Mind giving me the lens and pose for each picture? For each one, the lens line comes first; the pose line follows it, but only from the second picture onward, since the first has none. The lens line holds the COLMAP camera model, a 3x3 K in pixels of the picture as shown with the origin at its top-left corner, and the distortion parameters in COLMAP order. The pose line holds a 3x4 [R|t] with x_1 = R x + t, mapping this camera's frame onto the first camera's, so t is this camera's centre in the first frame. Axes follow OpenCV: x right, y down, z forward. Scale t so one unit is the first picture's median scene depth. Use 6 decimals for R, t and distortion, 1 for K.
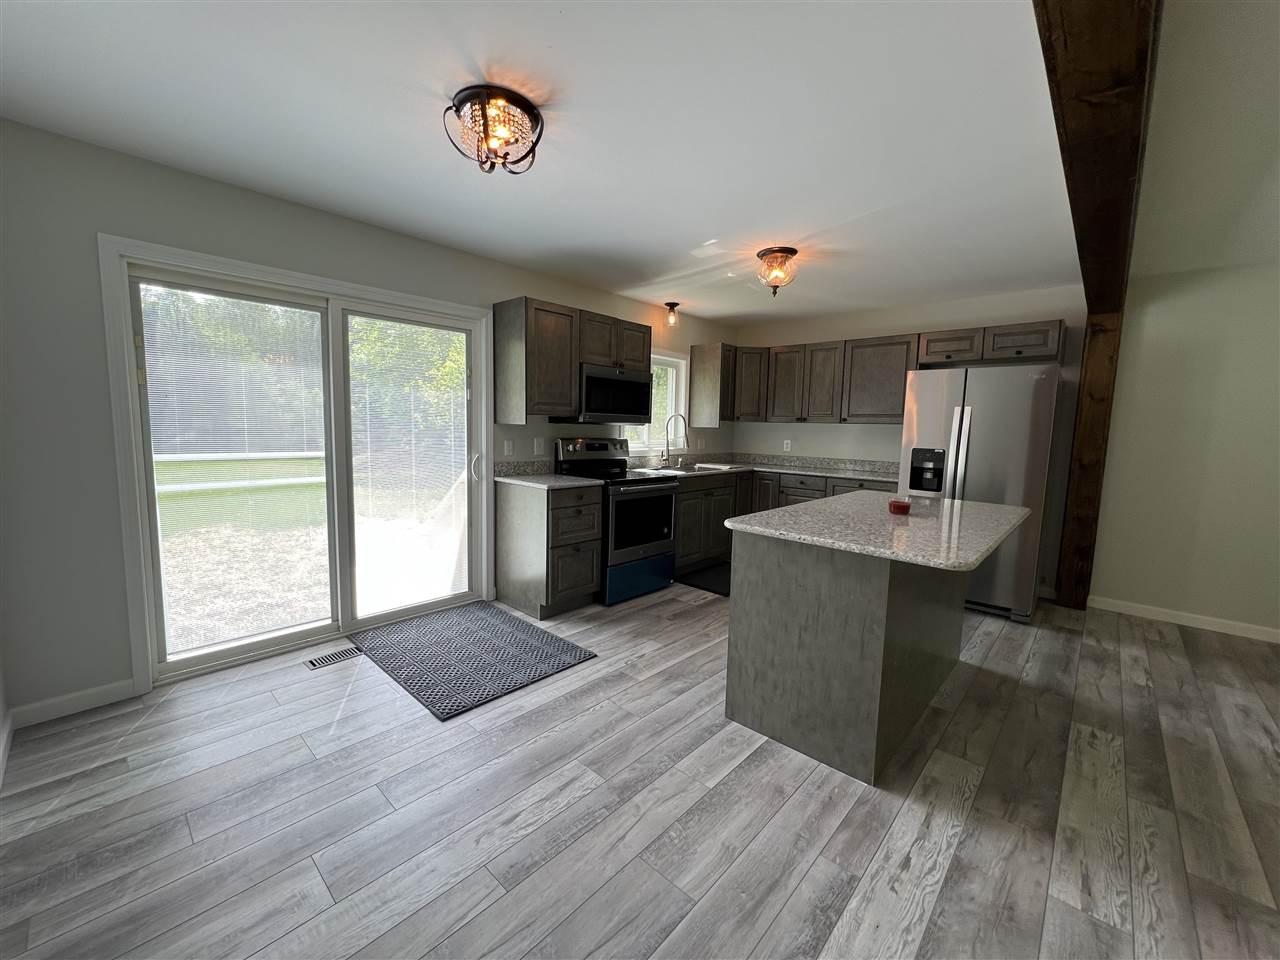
lens RADIAL K [[510.8, 0, 631.7], [0, 510.8, 480.7], [0, 0, 1]] dist [-0.001818, -0.000236]
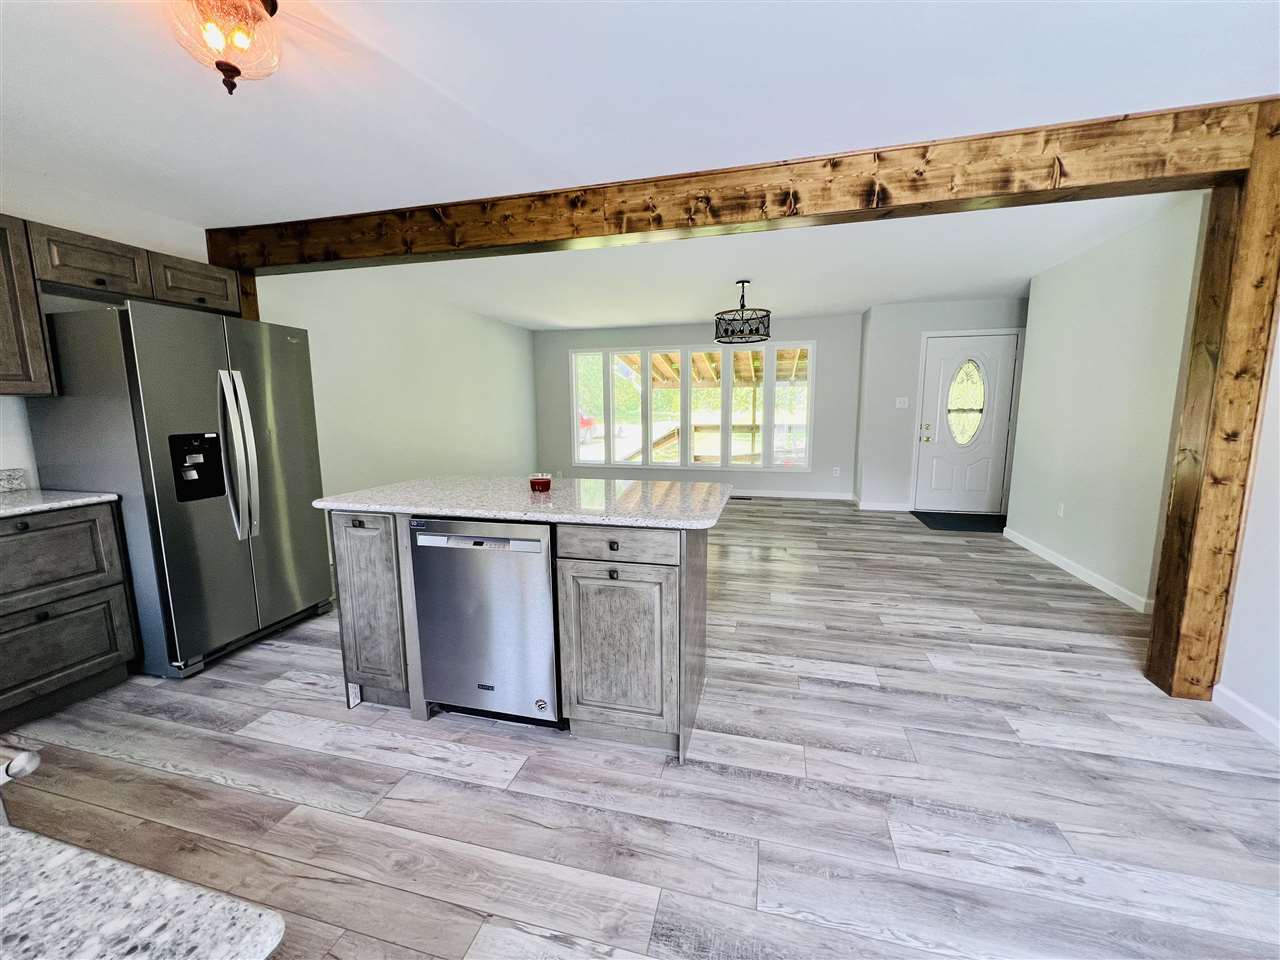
lens RADIAL K [[510.8, 0, 636.9], [0, 510.8, 479.1], [0, 0, 1]] dist [-0.001818, -0.000236]
pose [[-0.474771, -0.147942, 0.867586, -0.379554], [0.091905, 0.972048, 0.216049, -0.143352], [-0.875298, 0.182309, -0.447903, 1.229612]]
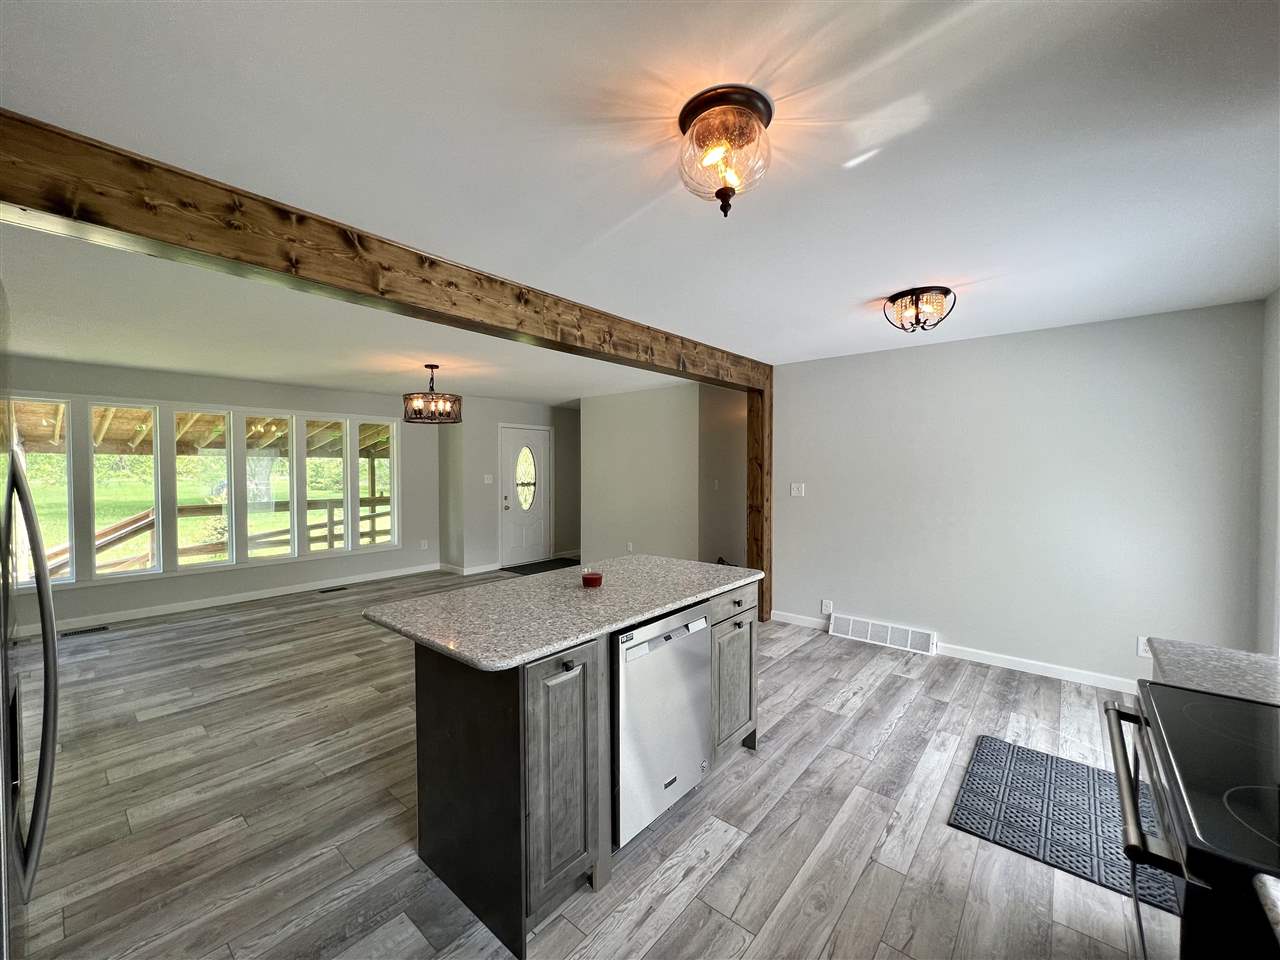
lens RADIAL K [[510.8, 0, 637.3], [0, 510.8, 478.7], [0, 0, 1]] dist [-0.001818, -0.000236]
pose [[-0.998430, -0.023147, -0.051011, 0.480029], [-0.029563, 0.991222, 0.128861, -0.254363], [0.047581, 0.130167, -0.990350, 1.870402]]
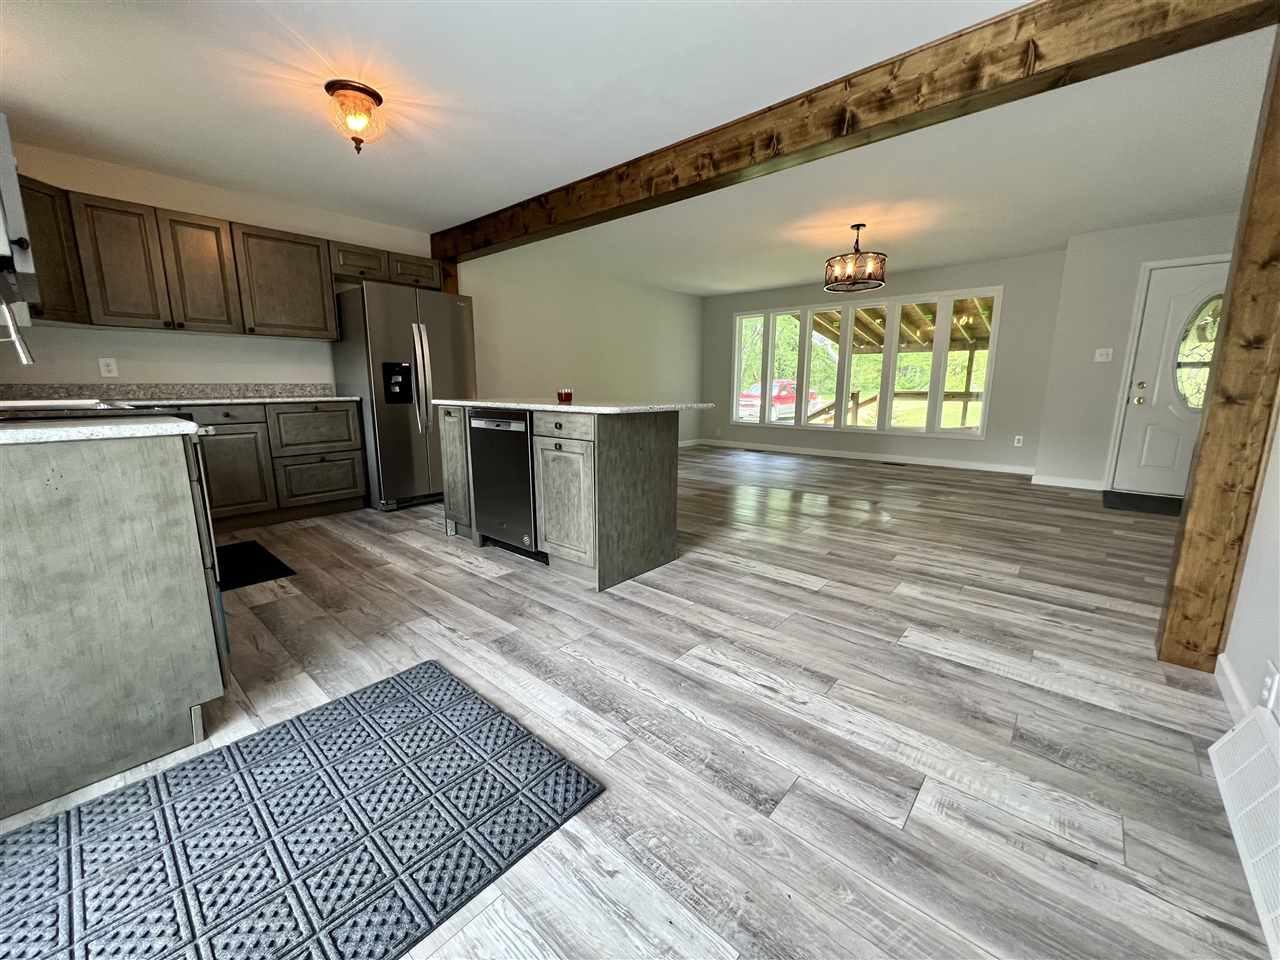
lens RADIAL K [[510.8, 0, 637.8], [0, 510.8, 480.1], [0, 0, 1]] dist [-0.001818, -0.000236]
pose [[-0.030301, -0.208969, 0.977453, -0.771718], [0.106556, 0.971654, 0.211032, 0.005266], [-0.993845, 0.110548, -0.007175, 0.821623]]
